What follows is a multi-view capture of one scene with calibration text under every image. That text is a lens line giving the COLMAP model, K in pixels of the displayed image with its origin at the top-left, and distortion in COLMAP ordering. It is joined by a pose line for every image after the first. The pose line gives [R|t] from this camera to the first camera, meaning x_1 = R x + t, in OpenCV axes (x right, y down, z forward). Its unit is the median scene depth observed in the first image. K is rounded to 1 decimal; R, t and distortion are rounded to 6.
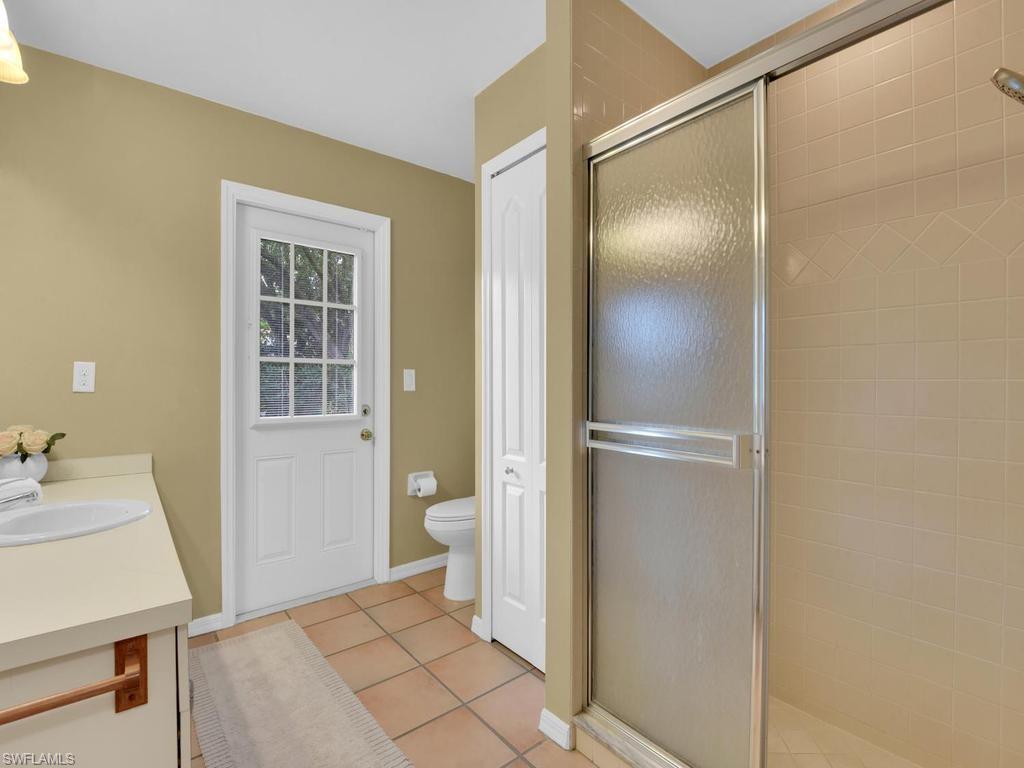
lens RADIAL K [[467.1, 0, 510.9], [0, 467.1, 381.8], [0, 0, 1]] dist [-0.013494, -0.001030]
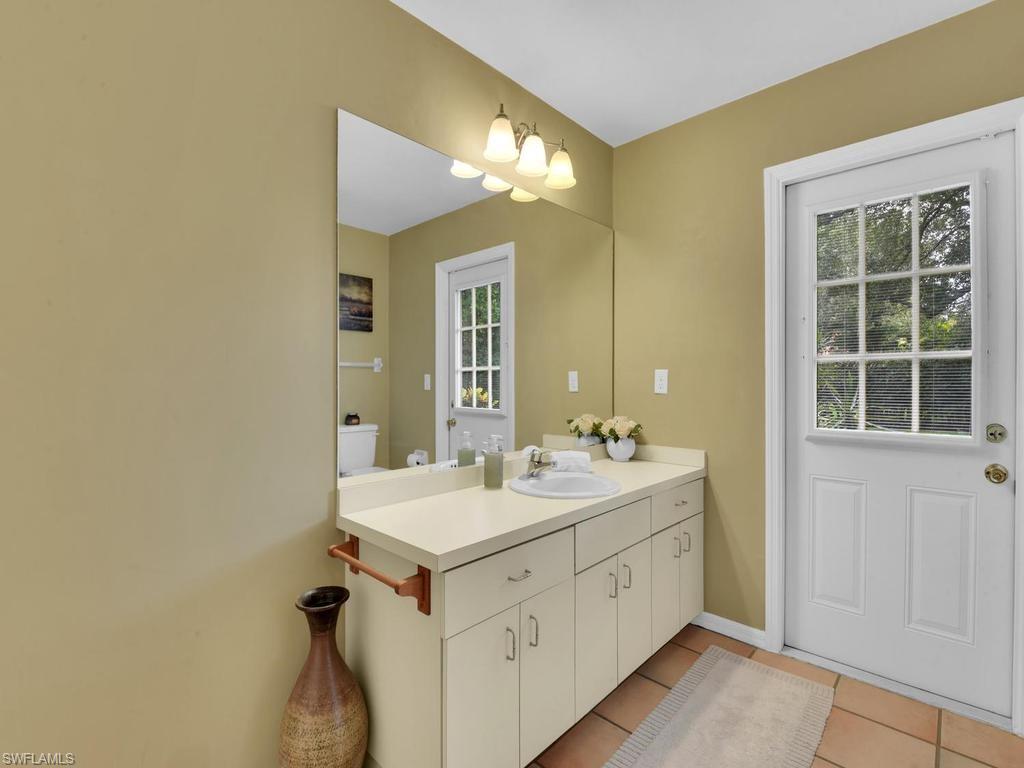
lens RADIAL K [[467.1, 0, 510.9], [0, 467.1, 381.8], [0, 0, 1]] dist [-0.013494, -0.001030]
pose [[0.137597, -0.003444, -0.990482, 0.233173], [0.001515, 0.999994, -0.003267, -0.004944], [0.990487, -0.001051, 0.137601, 0.364221]]
